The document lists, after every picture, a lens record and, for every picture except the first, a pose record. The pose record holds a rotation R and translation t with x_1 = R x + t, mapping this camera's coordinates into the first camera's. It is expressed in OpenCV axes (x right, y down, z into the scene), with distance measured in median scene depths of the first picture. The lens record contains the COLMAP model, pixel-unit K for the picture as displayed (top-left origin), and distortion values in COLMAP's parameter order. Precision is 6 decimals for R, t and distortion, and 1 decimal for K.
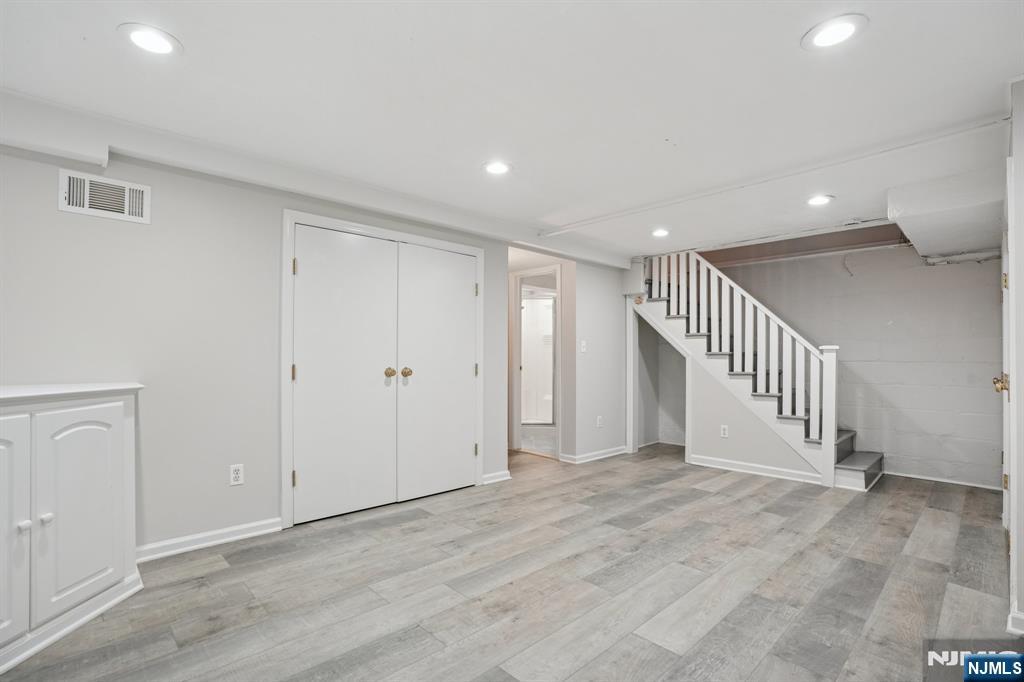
lens RADIAL K [[485.9, 0, 501.4], [0, 485.9, 349.3], [0, 0, 1]] dist [-0.064566, 0.012687]
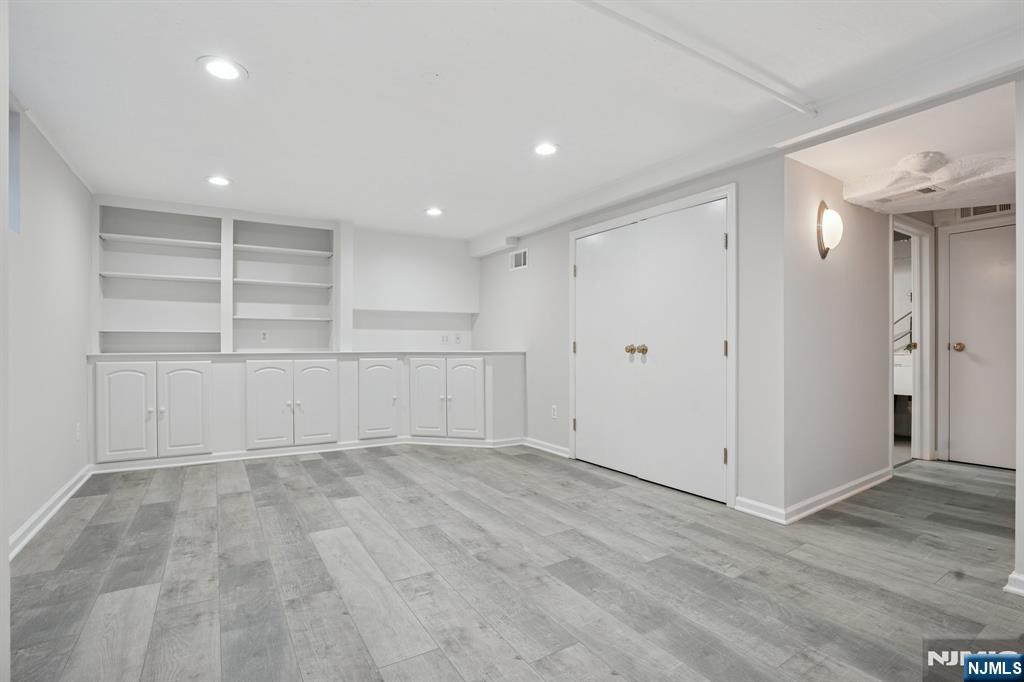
lens RADIAL K [[485.9, 0, 501.4], [0, 485.9, 349.3], [0, 0, 1]] dist [-0.064566, 0.012687]
pose [[-0.212322, 0.006668, -0.977177, 1.099632], [0.017869, 0.999836, 0.002940, 0.050258], [0.977036, -0.016836, -0.212406, 1.228790]]
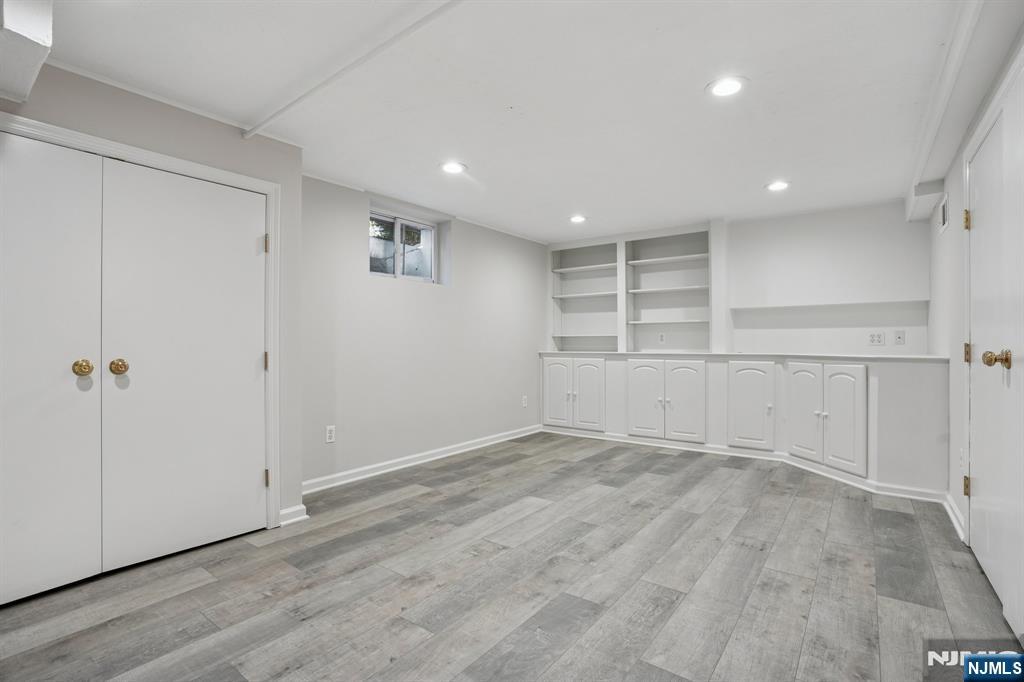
lens RADIAL K [[475.3, 0, 512.0], [0, 475.3, 341.0], [0, 0, 1]] dist [-0.078063, 0.037318]
pose [[-0.984788, -0.004488, -0.173702, 0.498252], [0.000185, 0.999639, -0.026879, 0.056234], [0.173760, -0.026503, -0.984431, 1.819307]]
